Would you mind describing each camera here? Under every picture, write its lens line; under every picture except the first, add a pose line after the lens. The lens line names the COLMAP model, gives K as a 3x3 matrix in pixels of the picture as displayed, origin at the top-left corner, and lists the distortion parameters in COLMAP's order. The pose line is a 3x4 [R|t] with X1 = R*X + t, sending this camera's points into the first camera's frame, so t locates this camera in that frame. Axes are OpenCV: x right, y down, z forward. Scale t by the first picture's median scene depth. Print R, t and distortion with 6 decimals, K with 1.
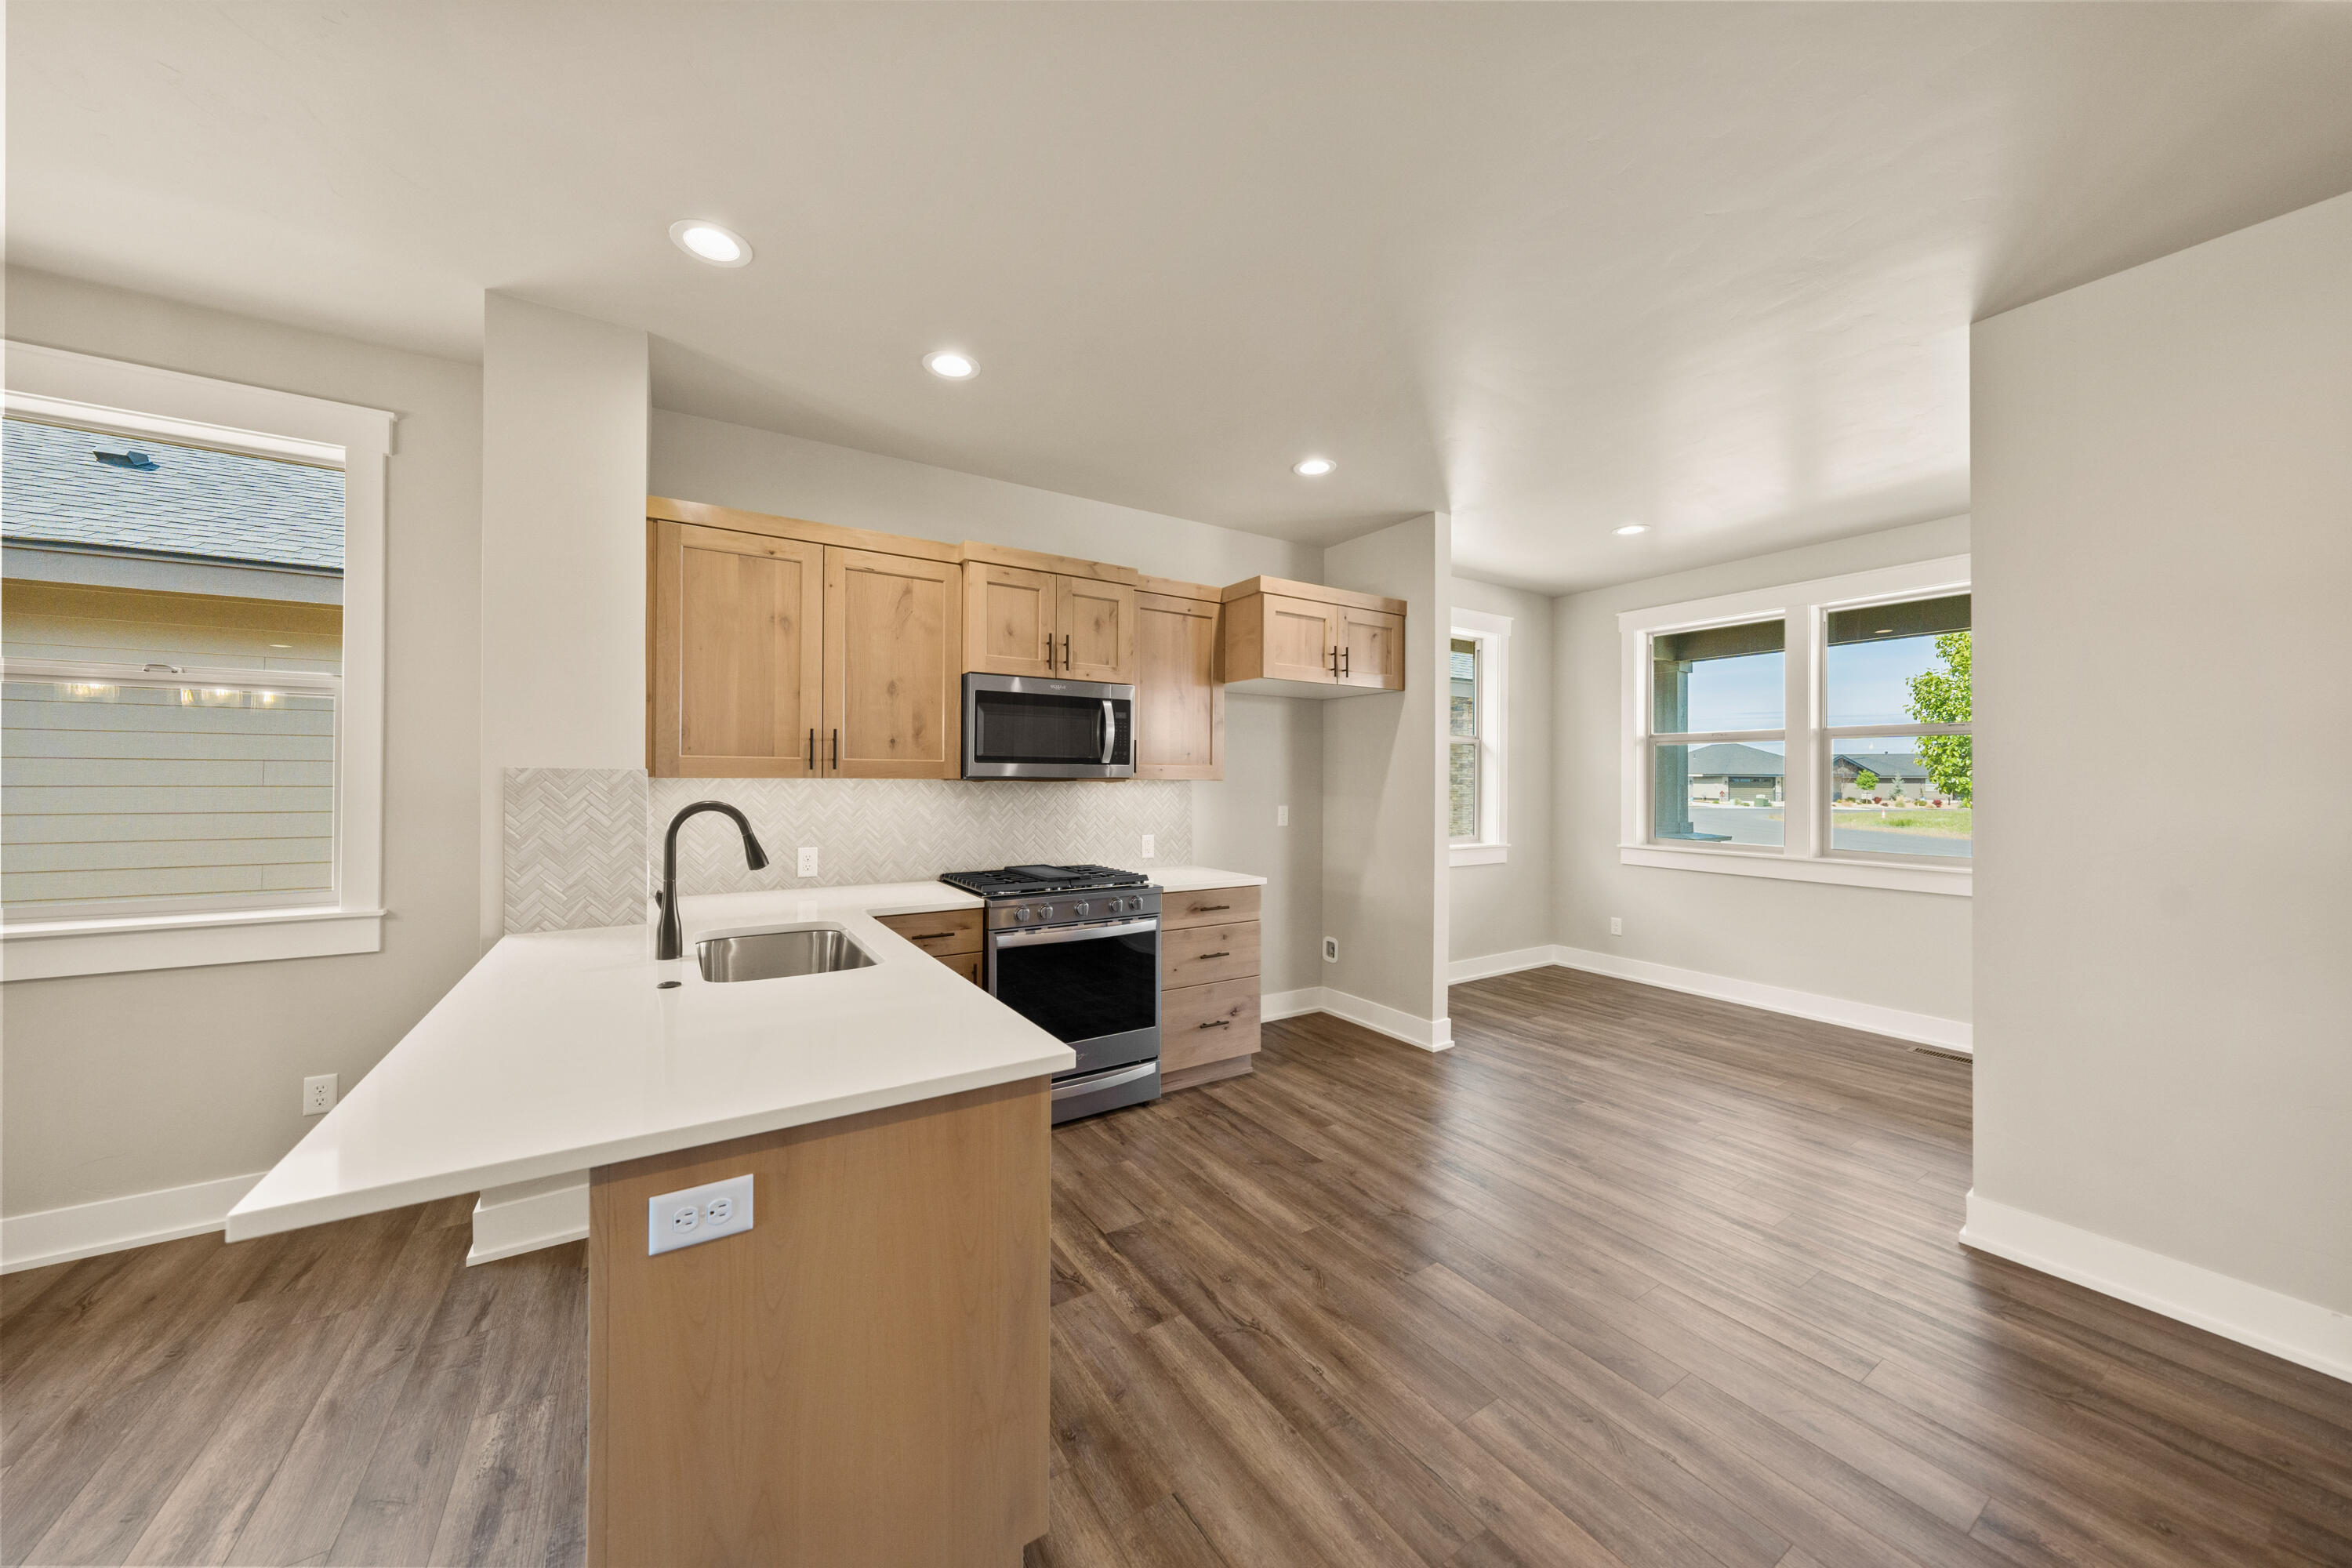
lens RADIAL K [[802.7, 0, 1170.2], [0, 802.7, 774.6], [0, 0, 1]] dist [-0.005607, 0.002748]
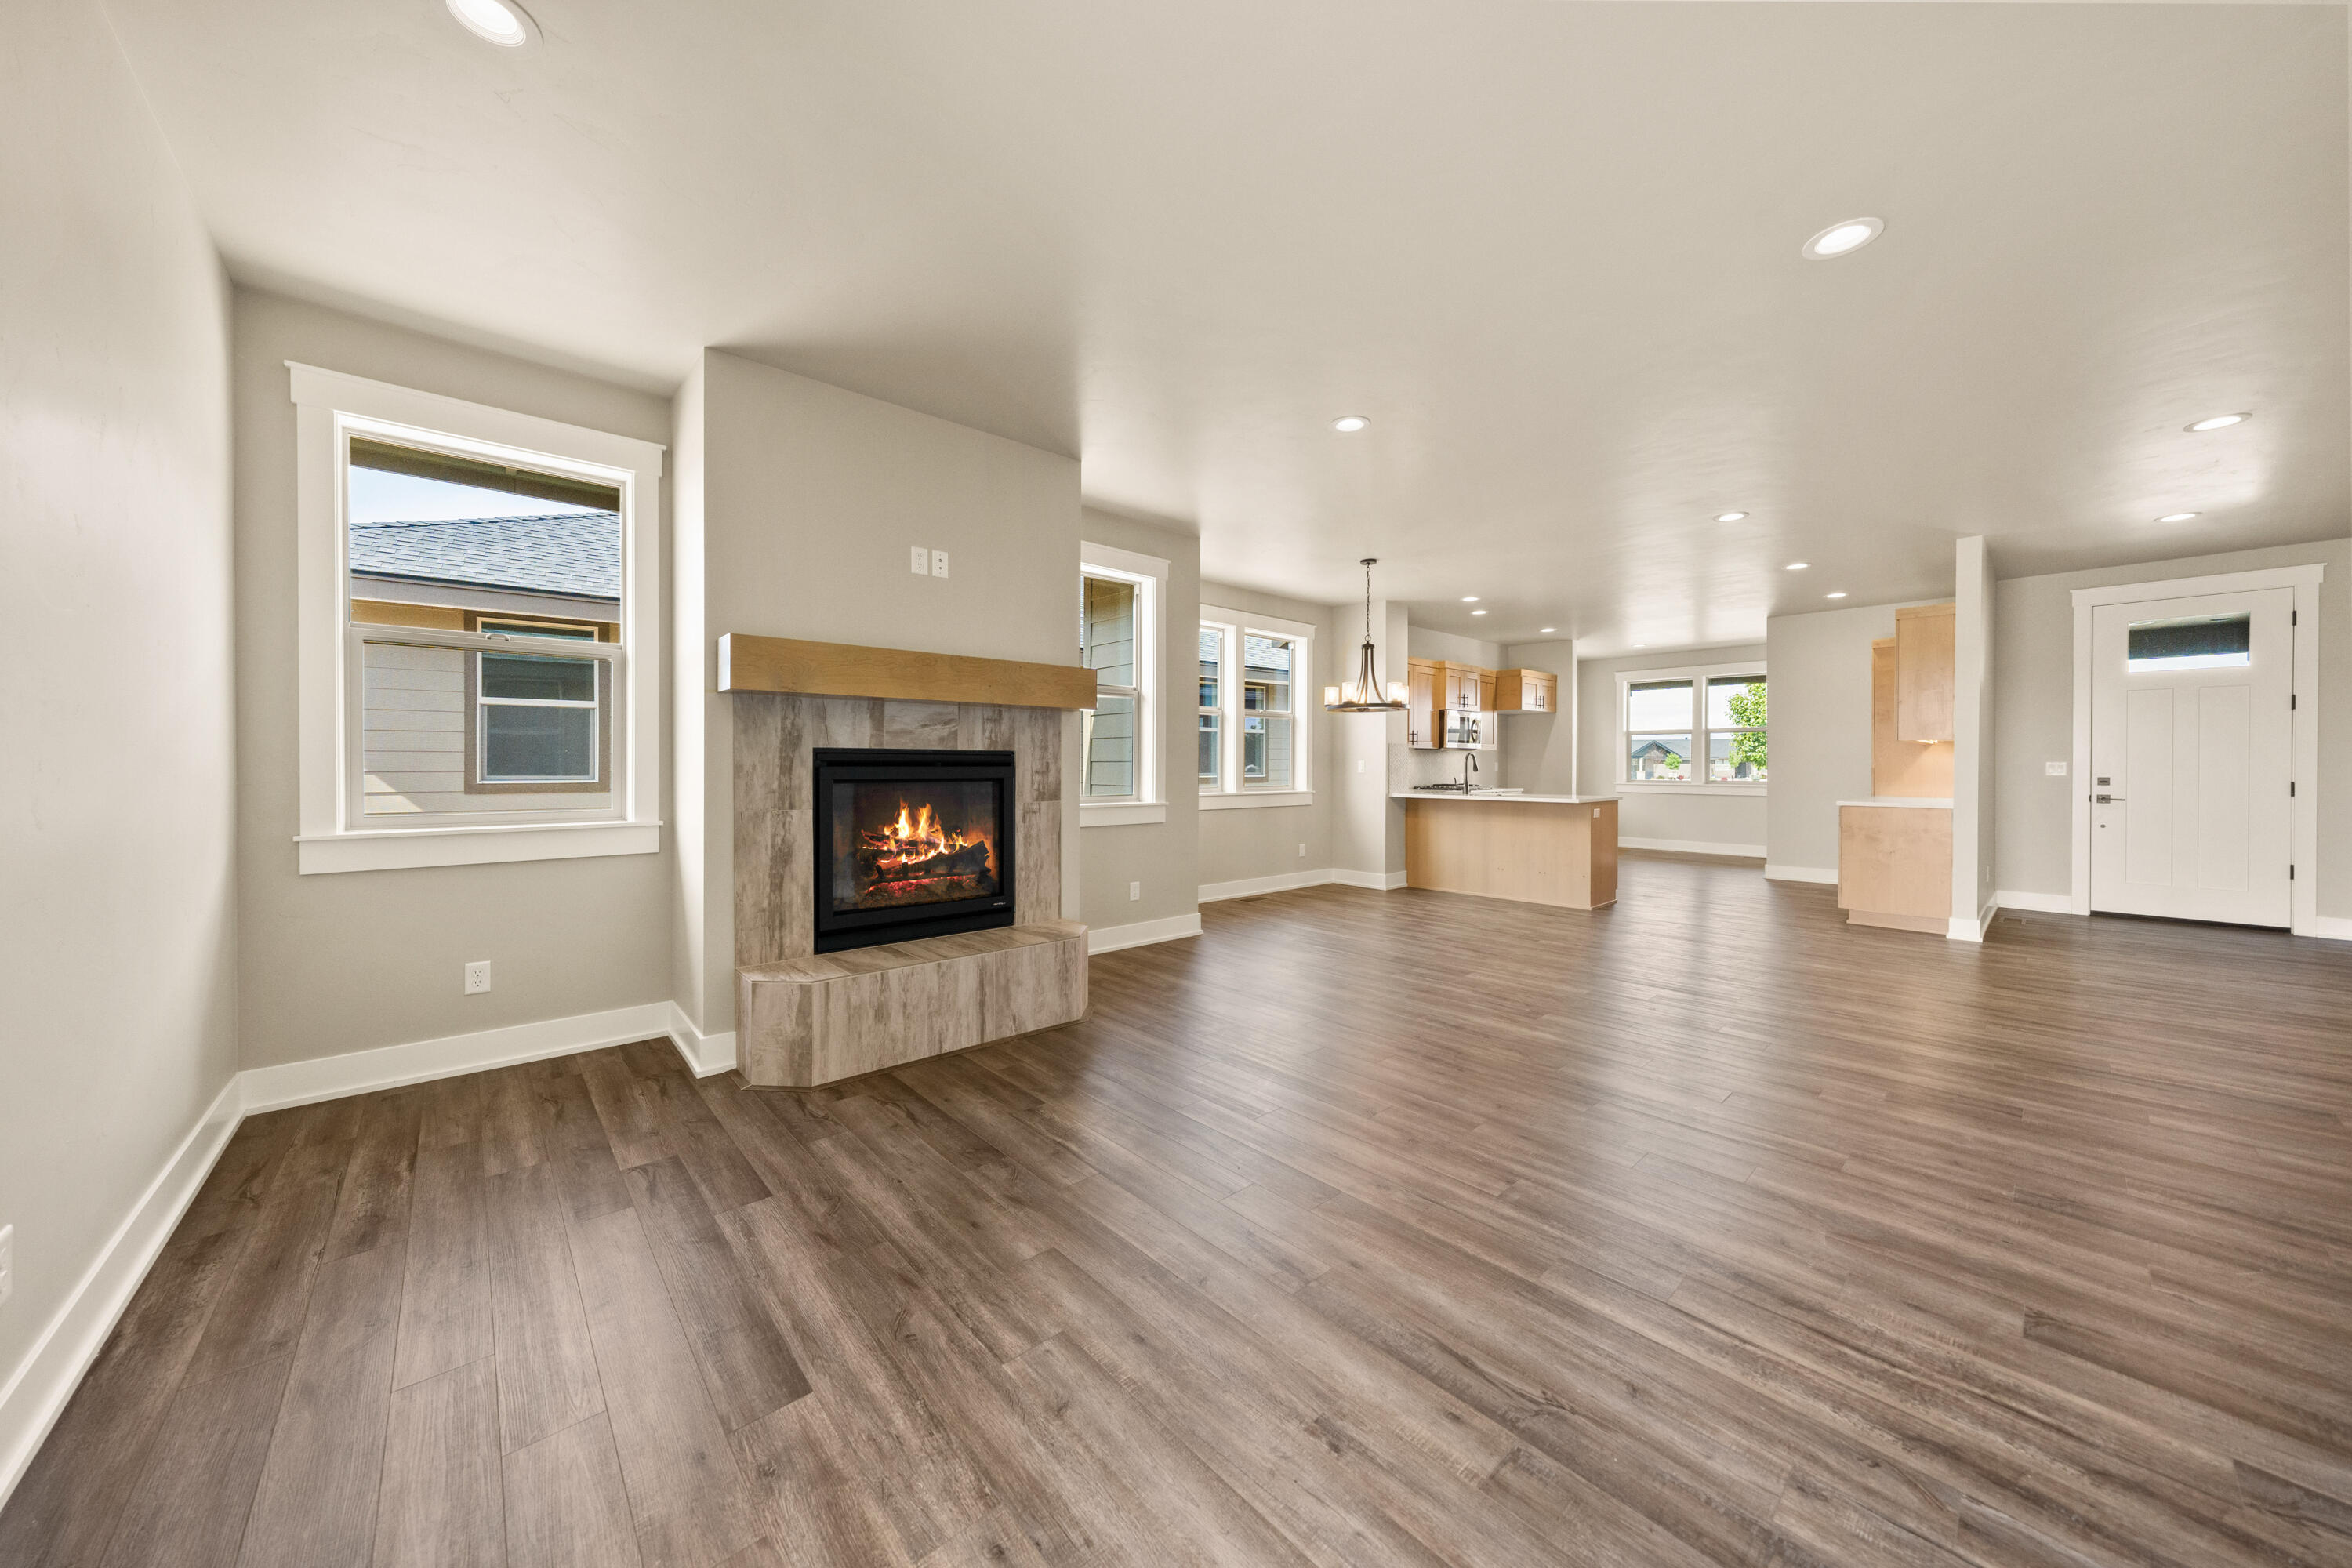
lens RADIAL K [[802.7, 0, 1163.4], [0, 802.7, 767.0], [0, 0, 1]] dist [-0.005607, 0.002748]
pose [[0.987819, -0.003719, 0.155562, -1.620338], [0.002189, 0.999948, 0.010006, 0.038176], [-0.155591, -0.009543, 0.987775, -1.534157]]
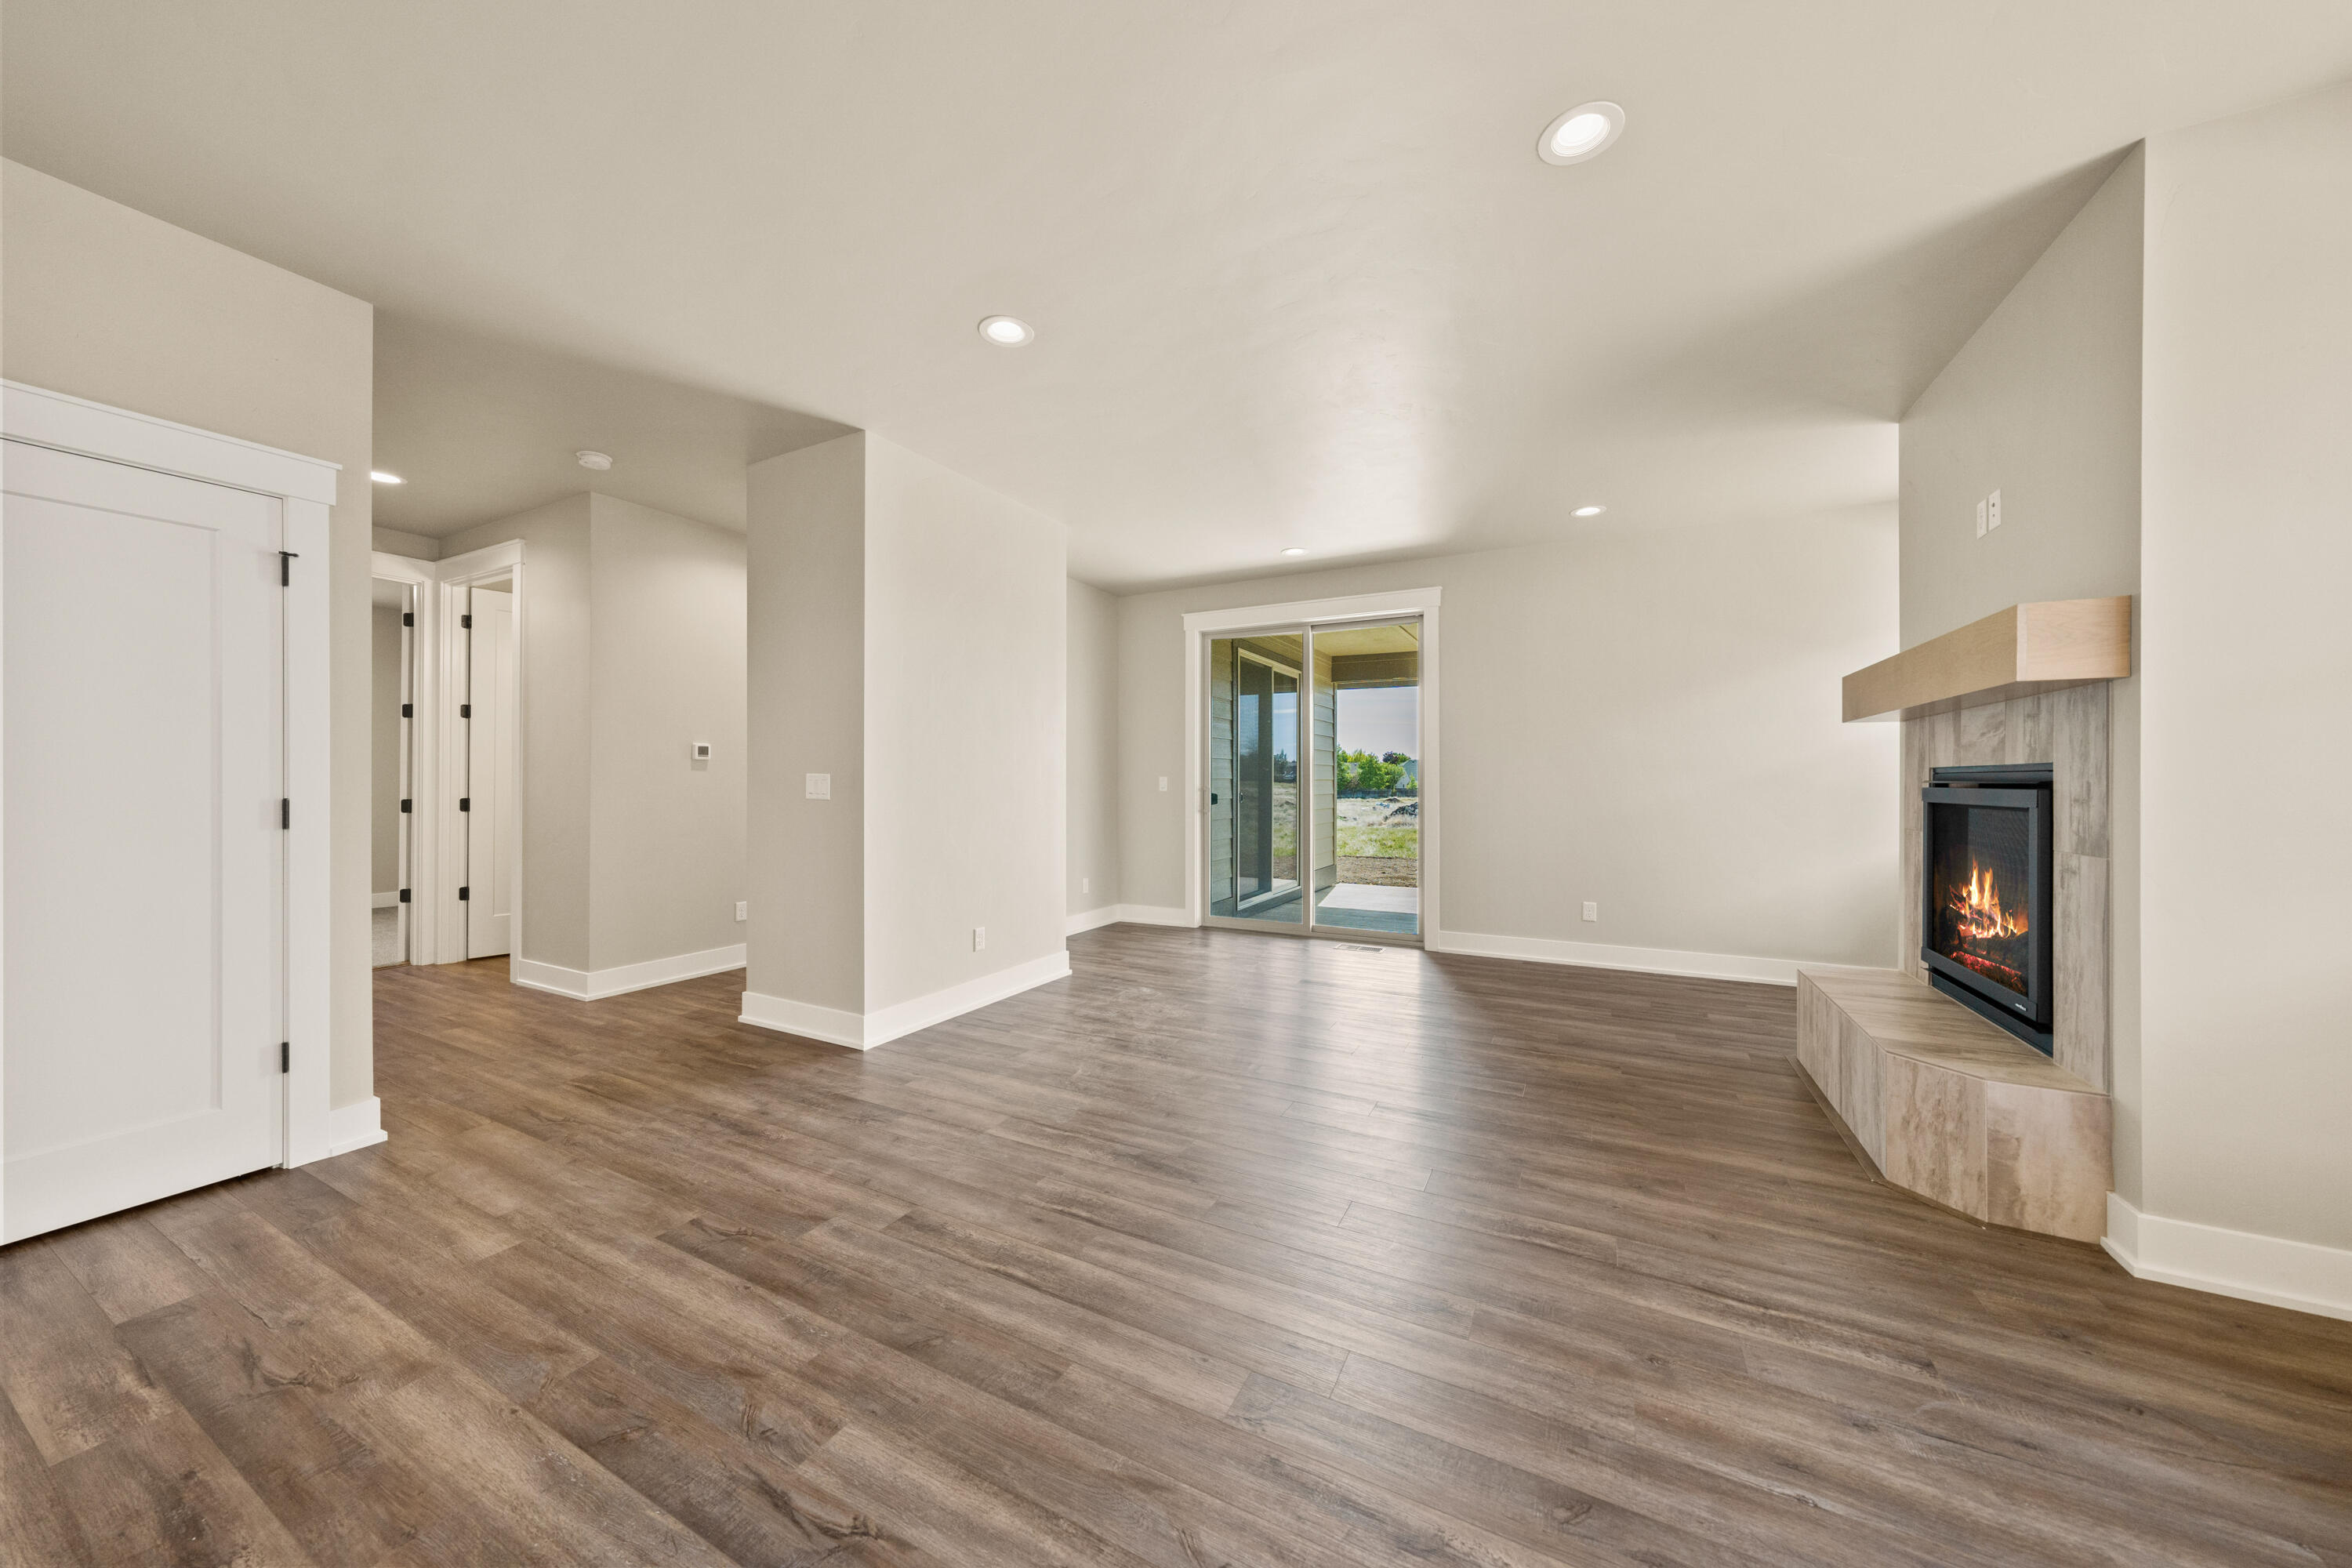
lens RADIAL K [[802.7, 0, 1174.3], [0, 802.7, 777.0], [0, 0, 1]] dist [-0.005607, 0.002748]
pose [[-0.863969, -0.011243, -0.503419, -0.612334], [-0.005159, 0.999896, -0.013477, 0.051519], [0.503518, -0.009047, -0.863937, -0.068539]]
